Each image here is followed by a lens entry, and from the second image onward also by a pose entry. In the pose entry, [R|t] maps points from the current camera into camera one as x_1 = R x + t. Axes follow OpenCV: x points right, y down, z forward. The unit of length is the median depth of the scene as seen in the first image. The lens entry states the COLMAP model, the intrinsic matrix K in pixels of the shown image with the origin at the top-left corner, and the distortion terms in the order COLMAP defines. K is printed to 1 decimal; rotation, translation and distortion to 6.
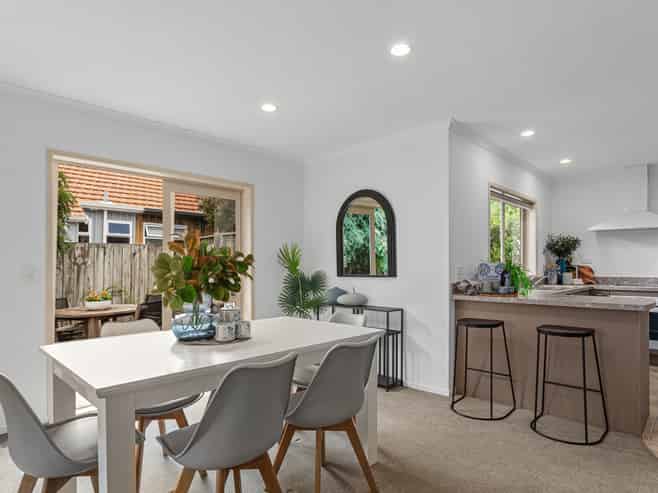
lens RADIAL K [[387.9, 0, 329.0], [0, 387.9, 246.5], [0, 0, 1]] dist [0.000904, 0.000088]
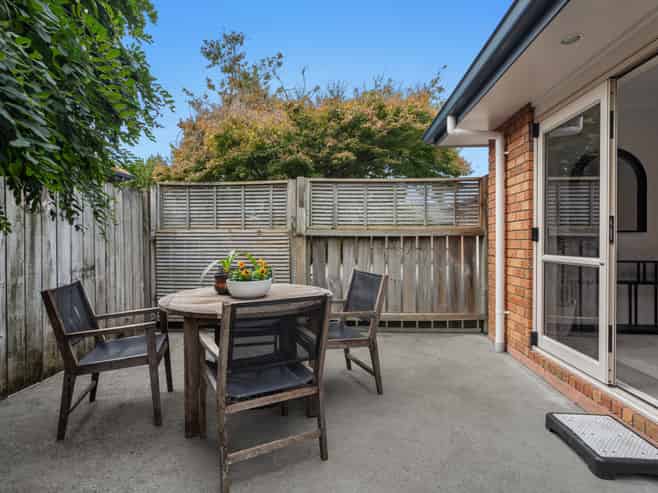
lens RADIAL K [[351.5, 0, 329.0], [0, 351.5, 246.5], [0, 0, 1]] dist [0.002463, 0.000769]
pose [[0.768952, -0.005878, 0.639280, -0.853700], [-0.030447, 0.998486, 0.045803, 0.076734], [-0.638581, -0.054685, 0.767609, 0.611201]]
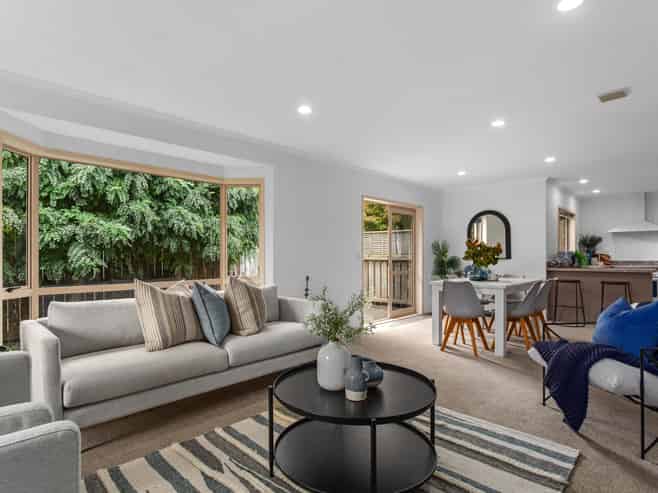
lens RADIAL K [[351.5, 0, 329.0], [0, 351.5, 246.5], [0, 0, 1]] dist [0.002463, 0.000769]
pose [[0.999984, 0.002930, -0.004886, -0.515870], [-0.002821, 0.999749, 0.022244, -0.011072], [0.004950, -0.022230, 0.999741, -0.508171]]
